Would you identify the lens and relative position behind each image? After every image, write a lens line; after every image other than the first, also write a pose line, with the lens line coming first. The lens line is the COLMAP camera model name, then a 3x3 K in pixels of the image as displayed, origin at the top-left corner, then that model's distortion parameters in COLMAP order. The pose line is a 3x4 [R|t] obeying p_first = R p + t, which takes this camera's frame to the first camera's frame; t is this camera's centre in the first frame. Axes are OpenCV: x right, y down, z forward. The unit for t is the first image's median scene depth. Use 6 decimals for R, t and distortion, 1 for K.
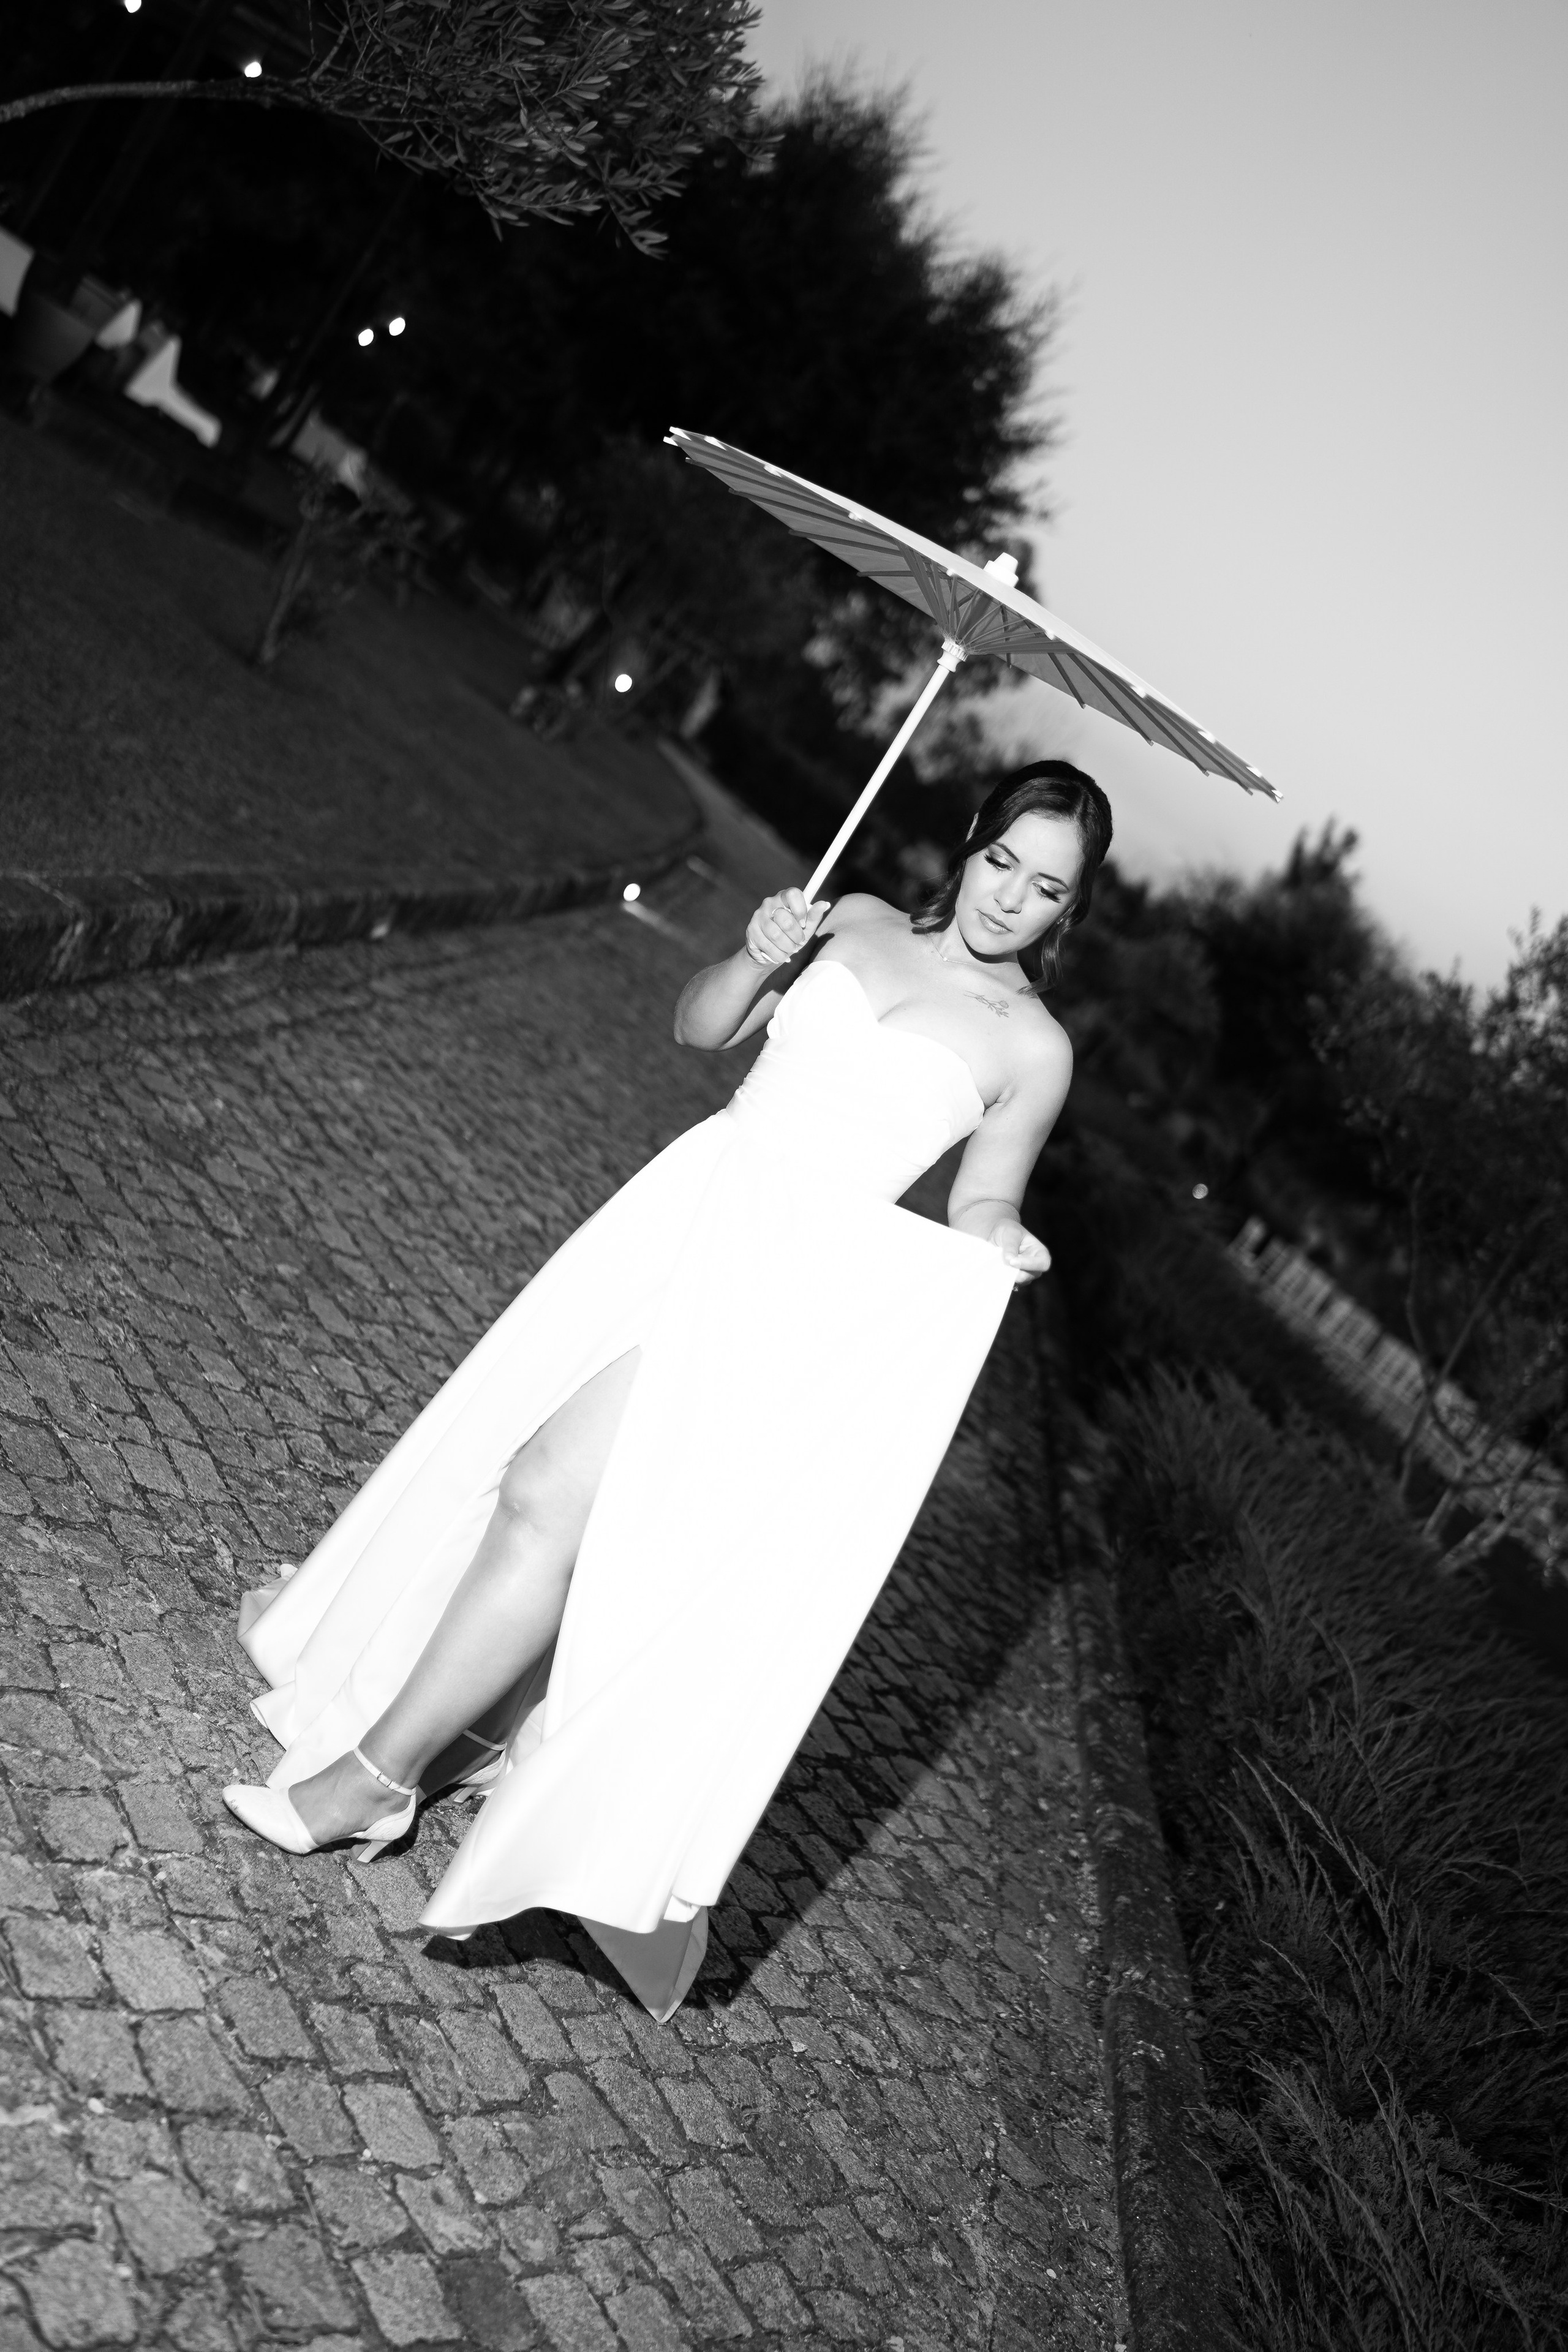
lens RADIAL K [[2298.4, 0, 784.0], [0, 2298.4, 1176.0], [0, 0, 1]] dist [-0.082222, 0.051357]
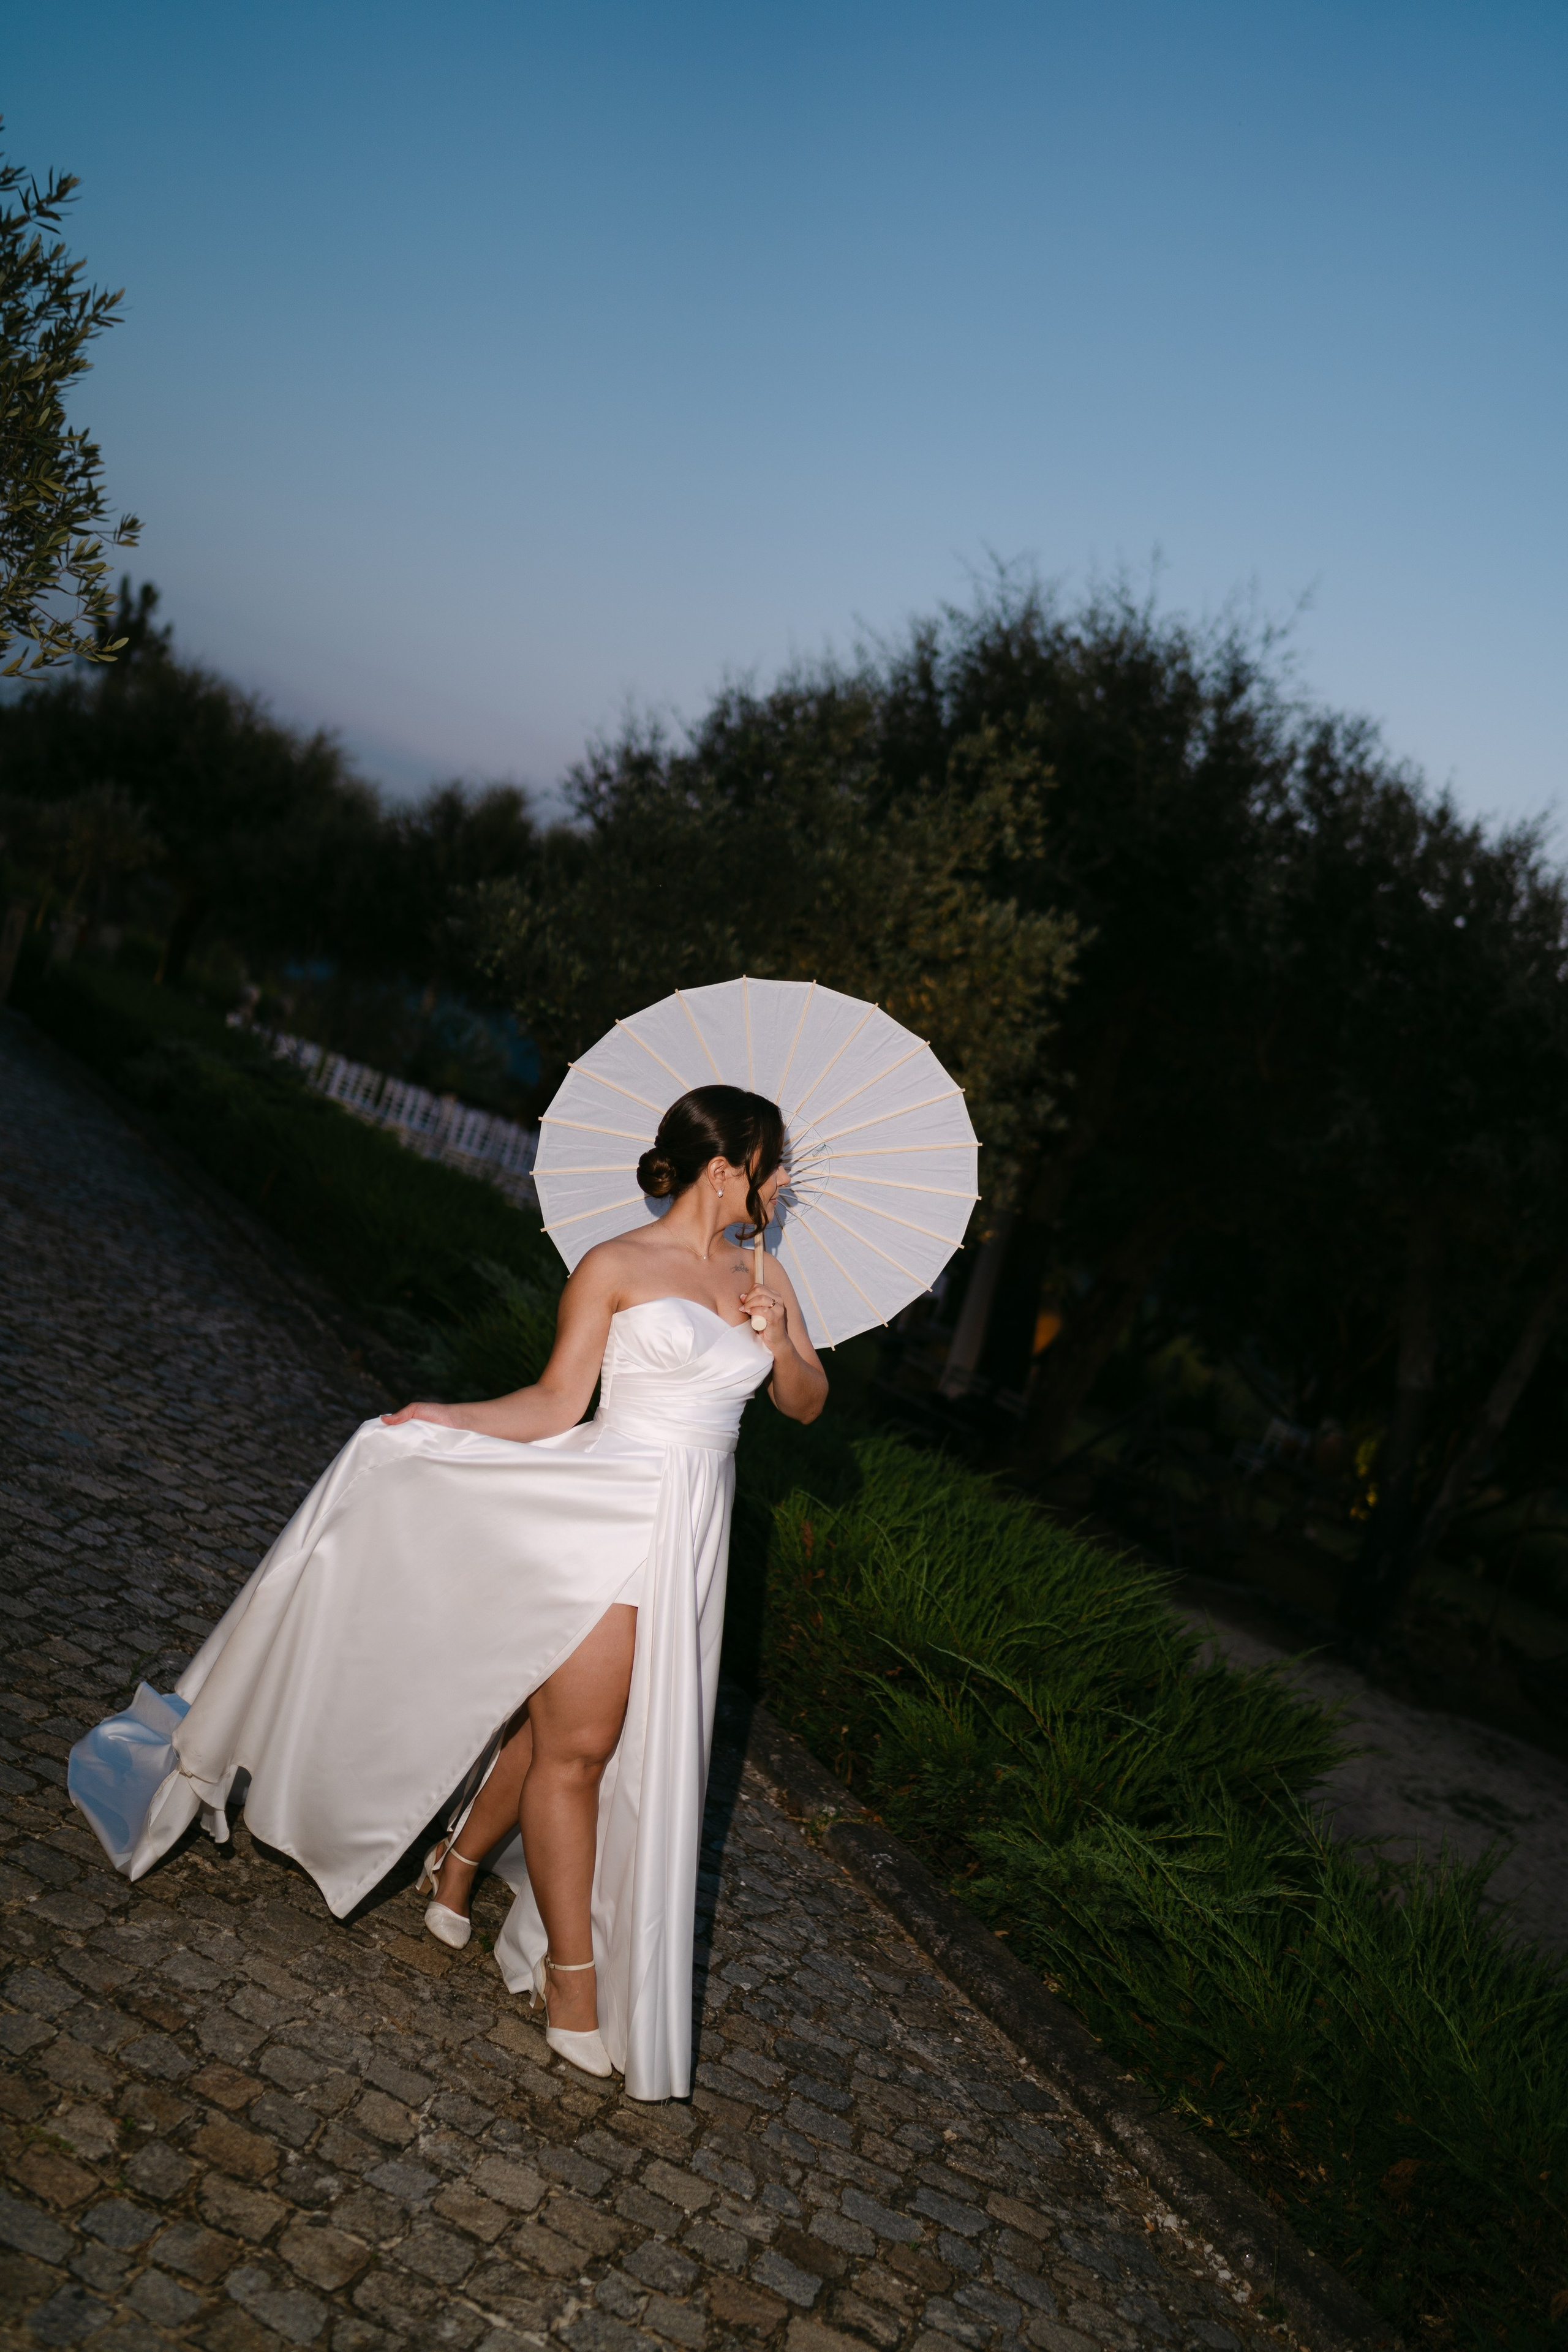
lens RADIAL K [[2298.4, 0, 784.0], [0, 2298.4, 1176.0], [0, 0, 1]] dist [-0.082222, 0.051357]
pose [[0.839393, -0.344375, 0.420506, -0.462727], [0.288975, 0.938017, 0.191356, -0.398987], [-0.460340, -0.039107, 0.886881, -0.248475]]
